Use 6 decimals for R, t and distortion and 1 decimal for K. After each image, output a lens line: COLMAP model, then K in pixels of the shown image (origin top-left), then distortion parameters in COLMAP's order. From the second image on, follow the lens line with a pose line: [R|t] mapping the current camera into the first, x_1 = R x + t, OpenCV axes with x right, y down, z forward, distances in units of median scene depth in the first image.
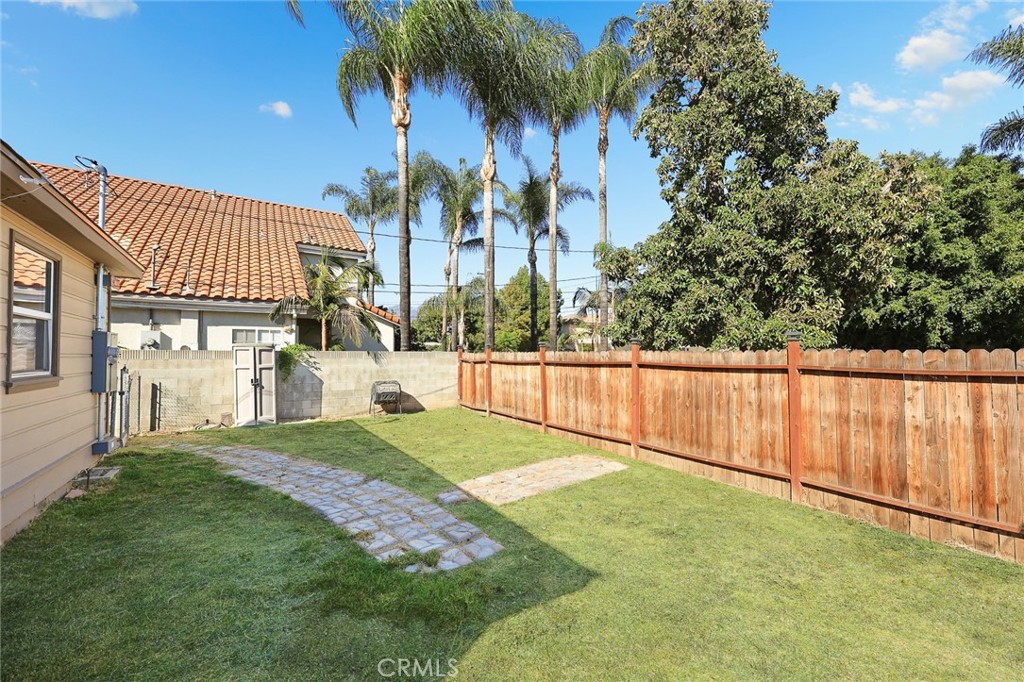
lens RADIAL K [[429.6, 0, 512.0], [0, 429.6, 341.0], [0, 0, 1]] dist [0.002152, 0.000501]
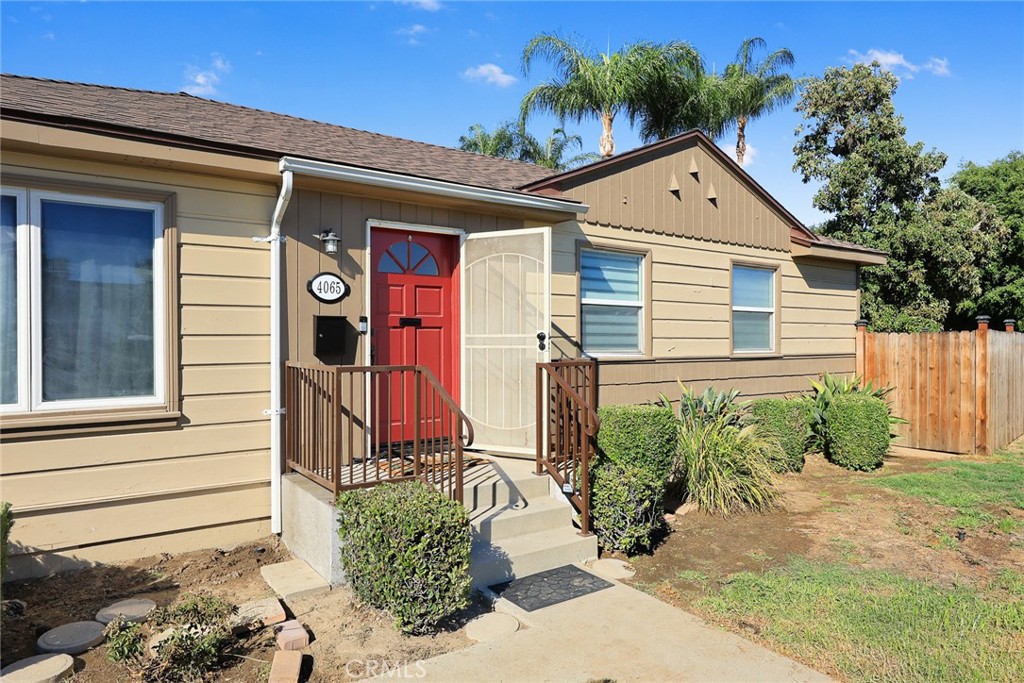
lens RADIAL K [[642.8, 0, 514.5], [0, 642.8, 338.8], [0, 0, 1]] dist [-0.001924, 0.002937]
pose [[0.998185, -0.000112, 0.060224, -0.594581], [-0.001729, 0.999533, 0.030516, -0.022828], [-0.060199, -0.030565, 0.997718, -0.784518]]
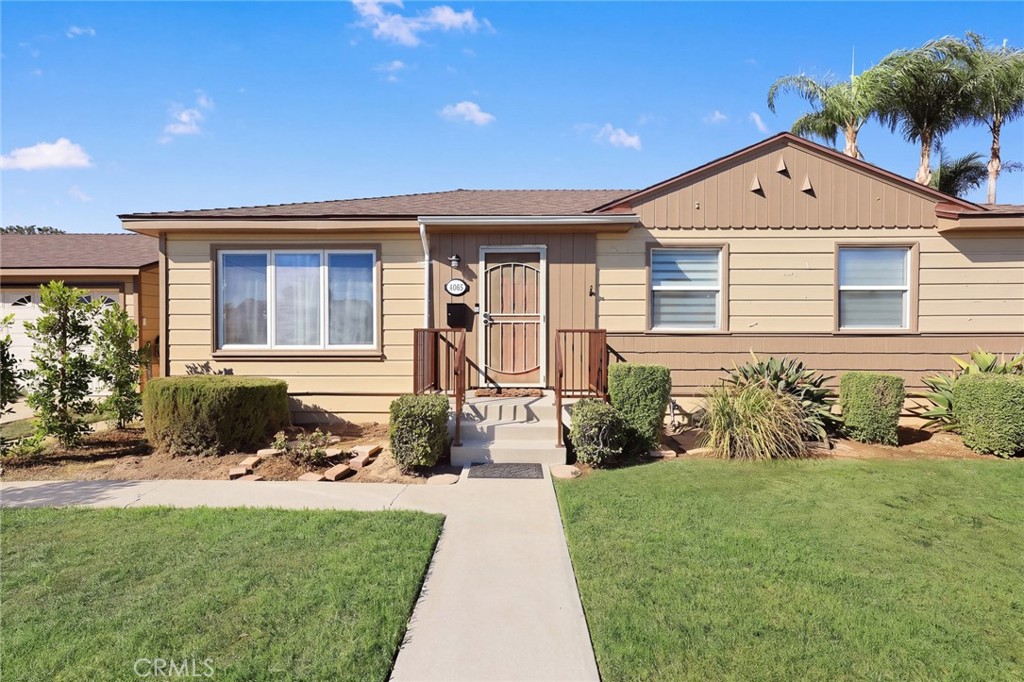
lens RADIAL K [[429.6, 0, 512.0], [0, 429.6, 341.0], [0, 0, 1]] dist [0.002152, 0.000501]
pose [[0.836162, 0.009816, -0.548395, -0.377101], [0.016522, 0.998935, 0.043072, -0.002759], [0.548234, -0.045075, 0.835109, -0.738761]]
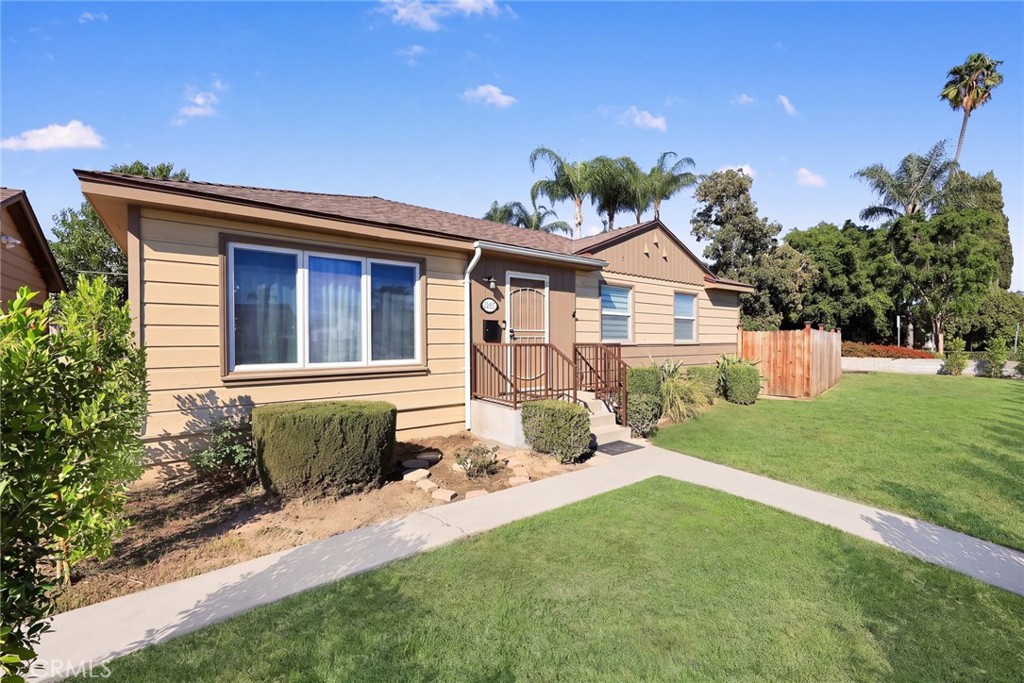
lens RADIAL K [[429.6, 0, 512.0], [0, 429.6, 341.5], [0, 0, 1]] dist [0.002152, 0.000501]
pose [[0.994886, -0.002689, 0.100965, -0.711954], [-0.000845, 0.999389, 0.034938, -0.016825], [-0.100997, -0.034844, 0.994276, -0.904760]]
